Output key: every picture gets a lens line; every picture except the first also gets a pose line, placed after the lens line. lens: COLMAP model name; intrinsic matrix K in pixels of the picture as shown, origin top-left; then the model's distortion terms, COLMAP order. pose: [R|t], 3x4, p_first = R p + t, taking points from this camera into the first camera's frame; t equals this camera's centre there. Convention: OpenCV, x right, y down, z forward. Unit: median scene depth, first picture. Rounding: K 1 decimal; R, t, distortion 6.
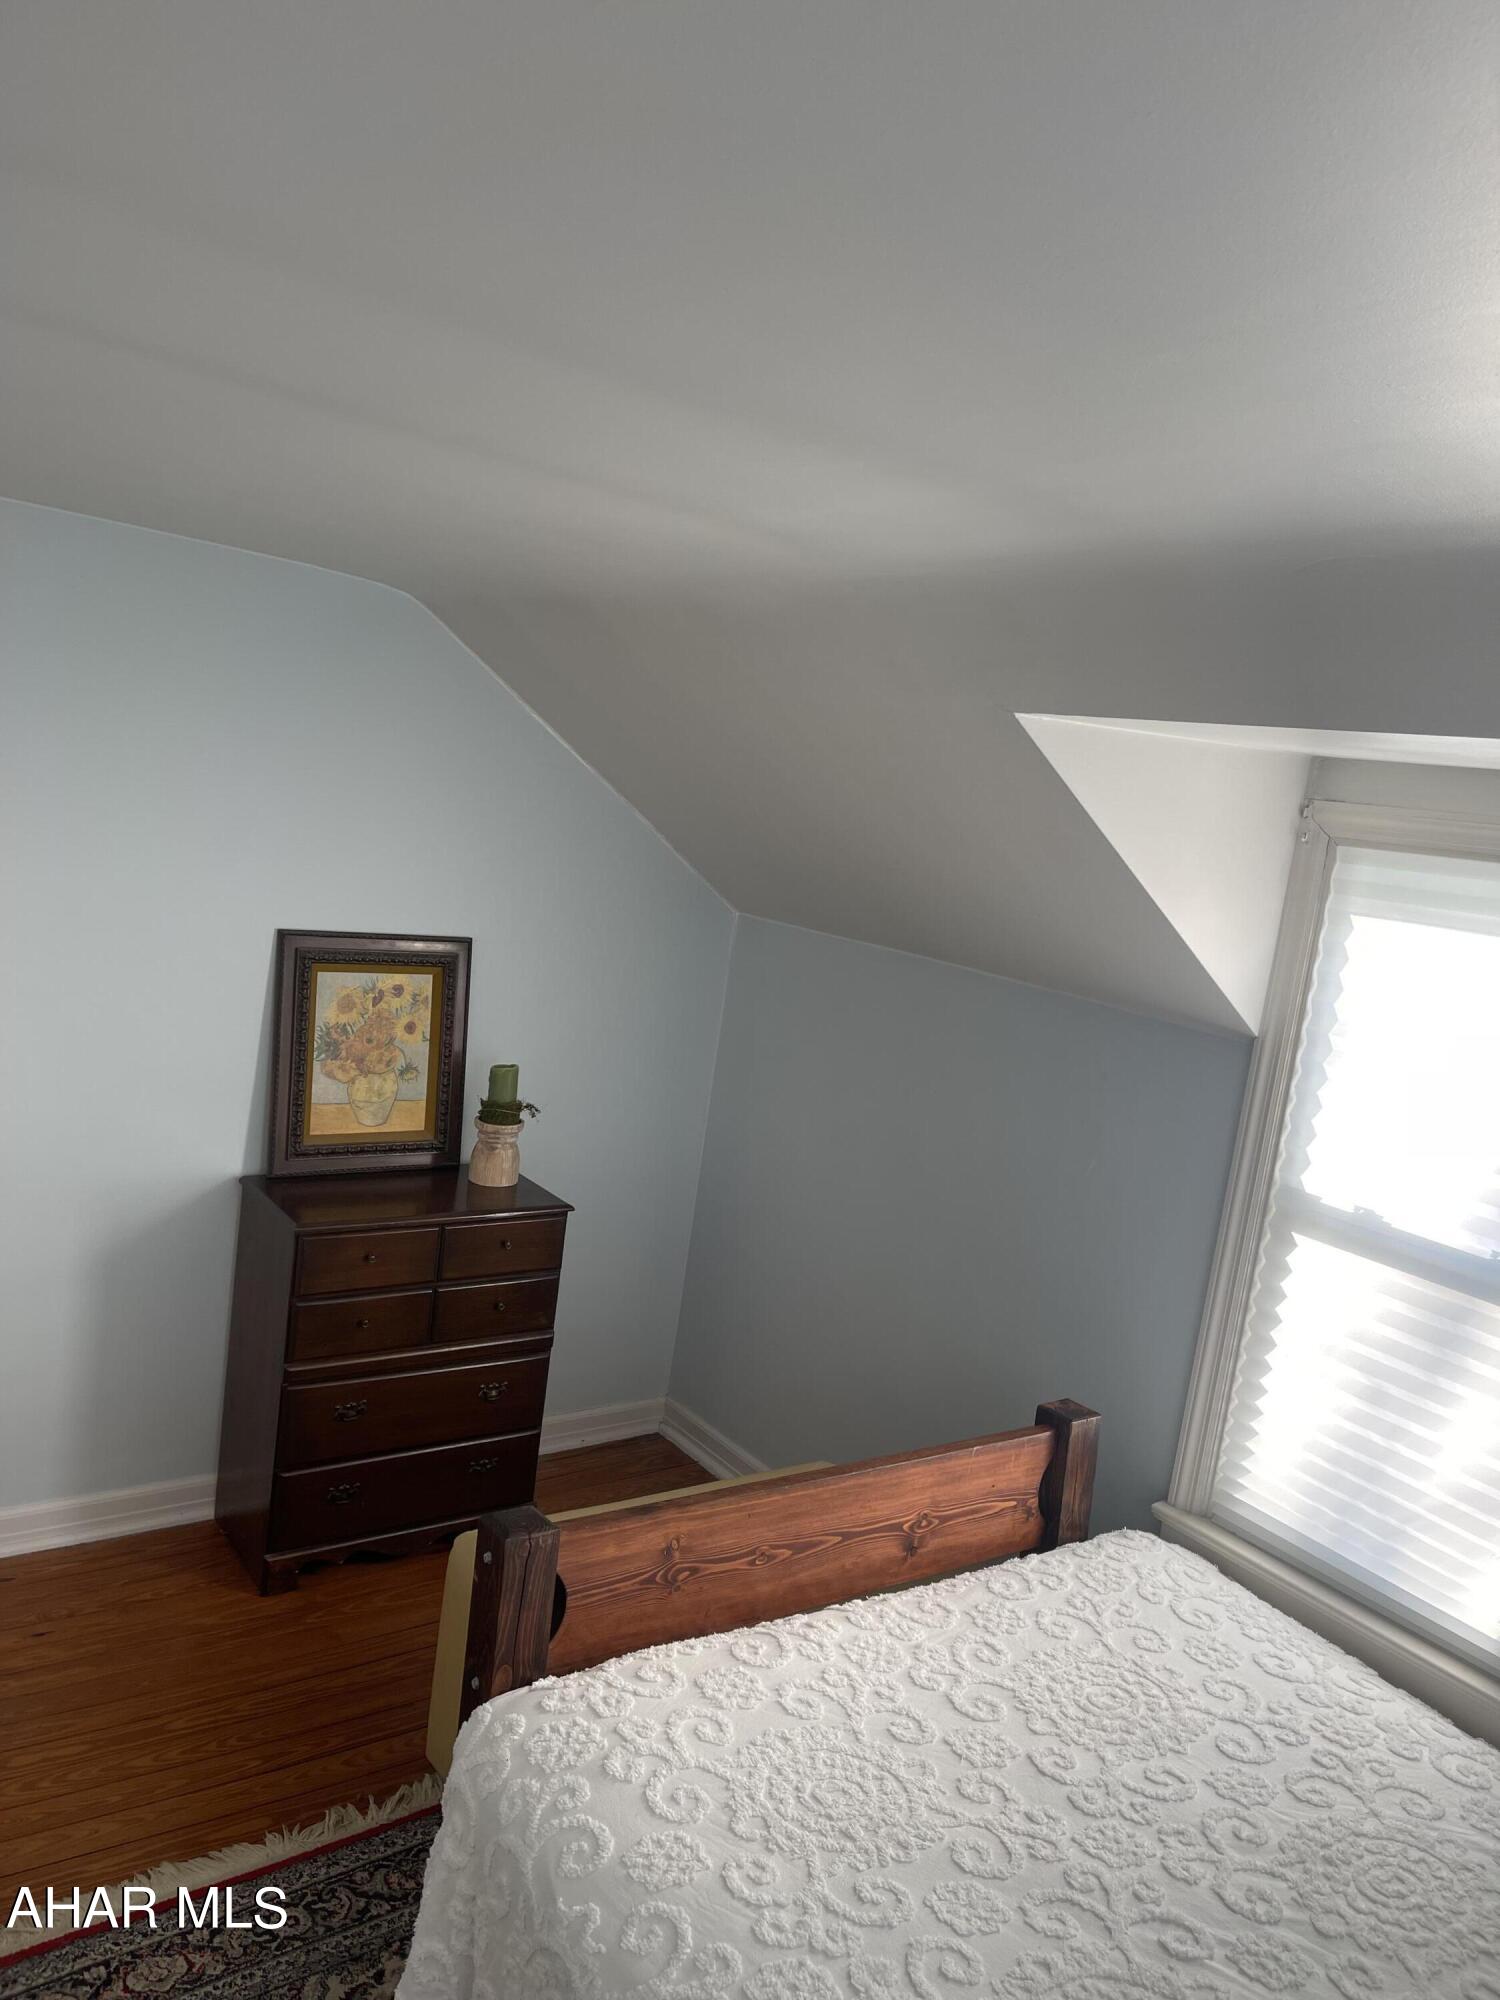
lens RADIAL K [[1512.2, 0, 742.4], [0, 1512.2, 996.5], [0, 0, 1]] dist [0.102139, -0.125060]
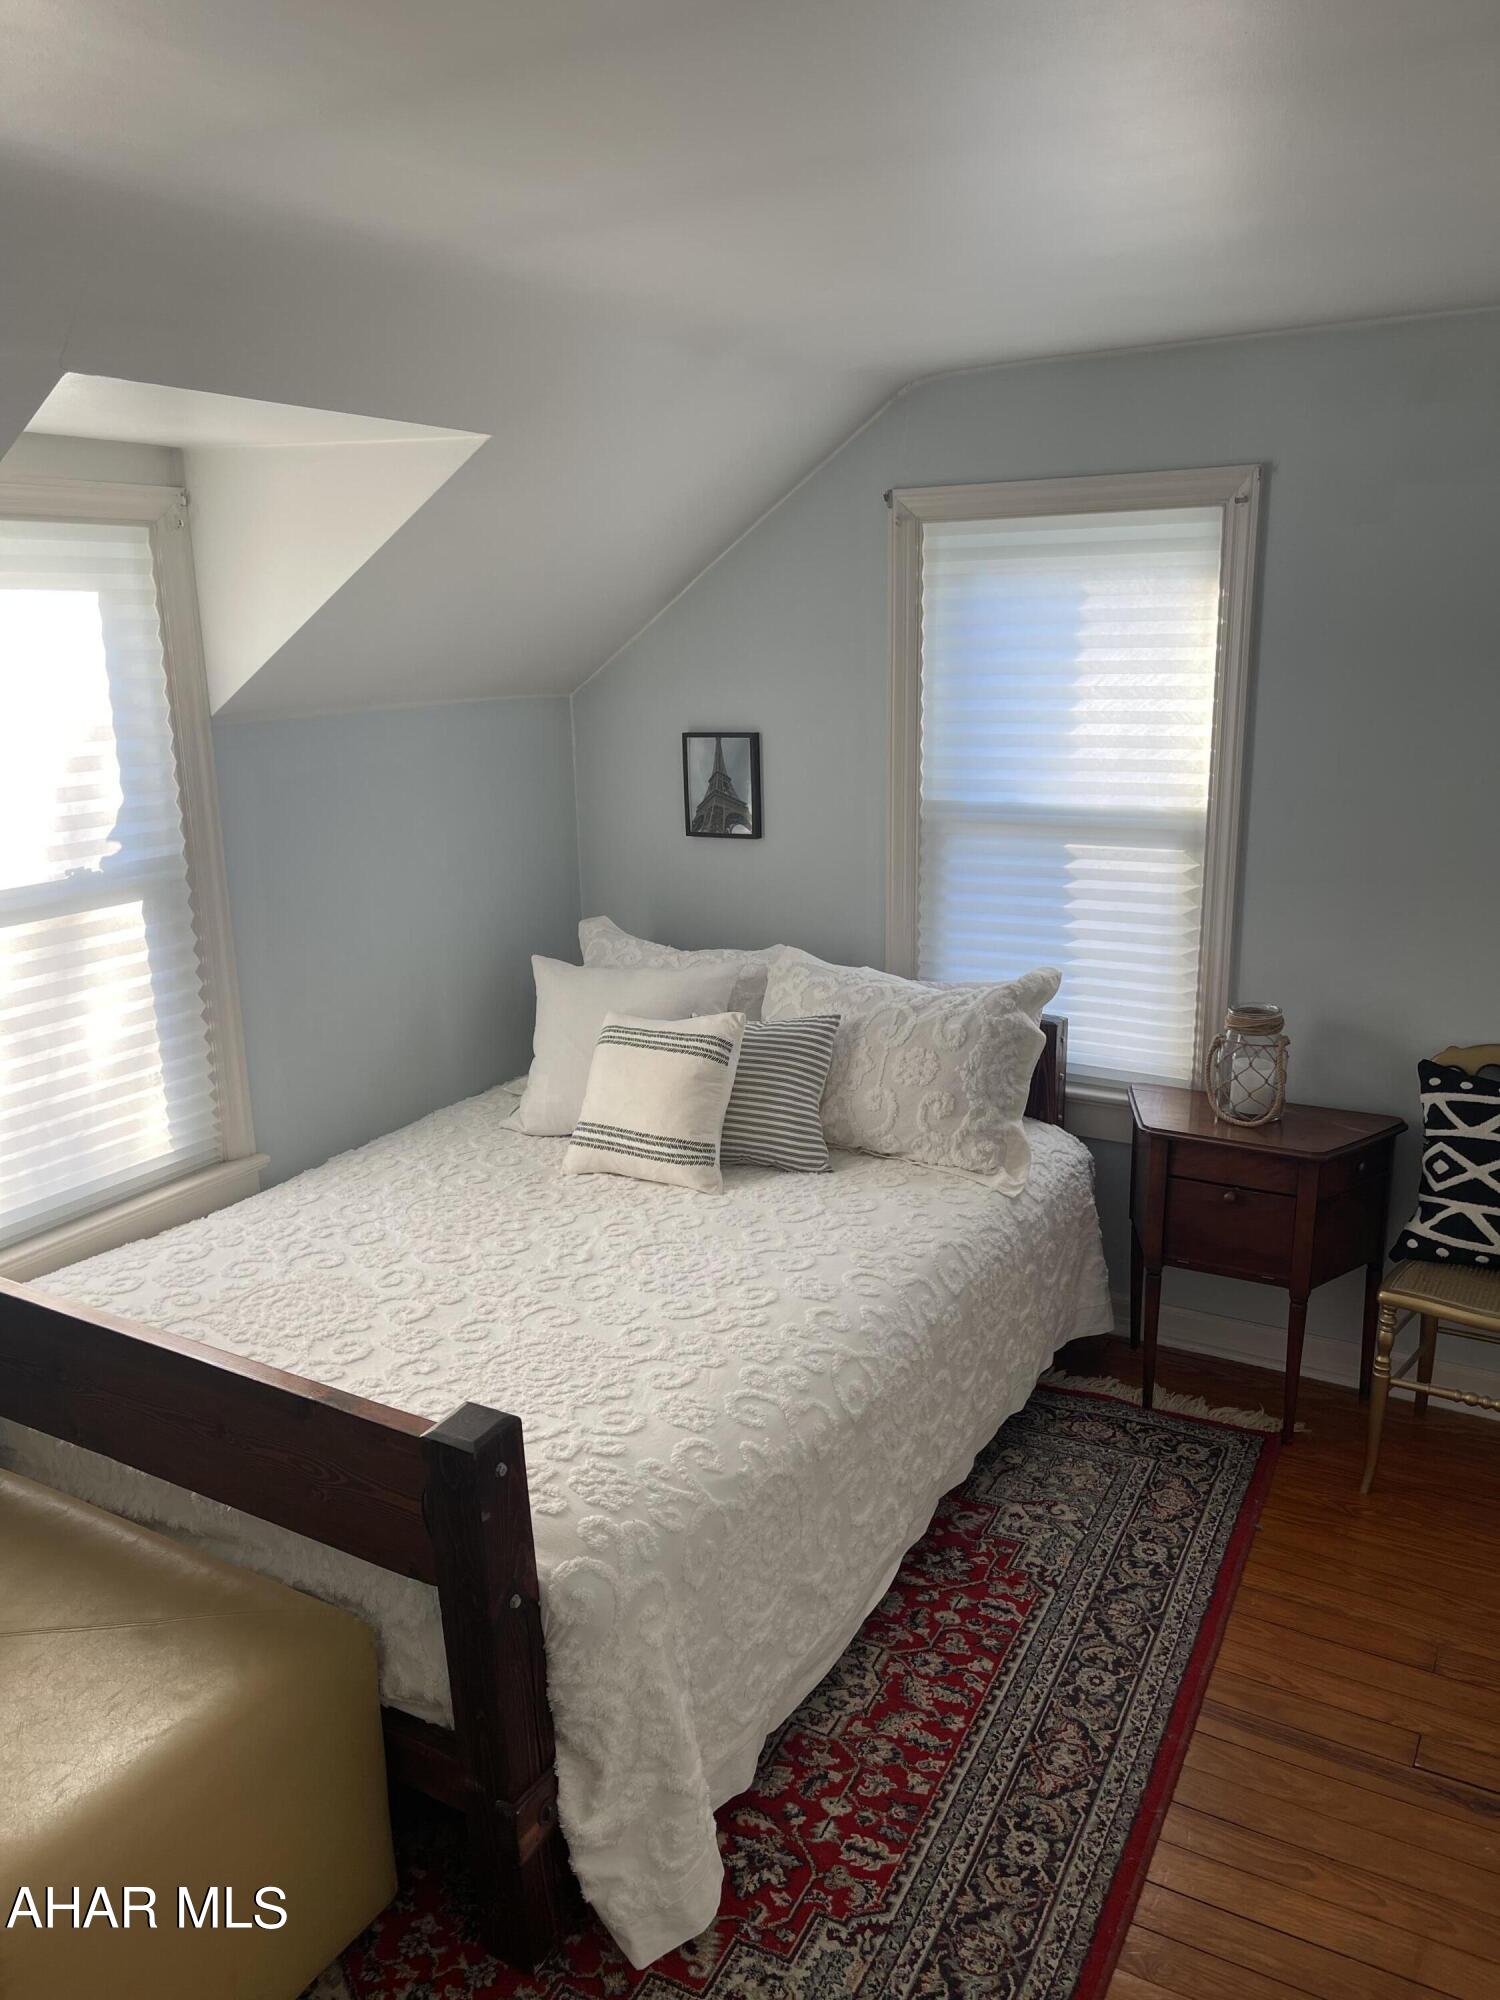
lens RADIAL K [[1512.2, 0, 742.4], [0, 1512.2, 996.5], [0, 0, 1]] dist [0.102139, -0.125060]
pose [[-0.404762, -0.326300, 0.854222, -0.710896], [0.098718, 0.913114, 0.395572, -0.149556], [-0.909078, 0.244439, -0.337383, 0.927704]]
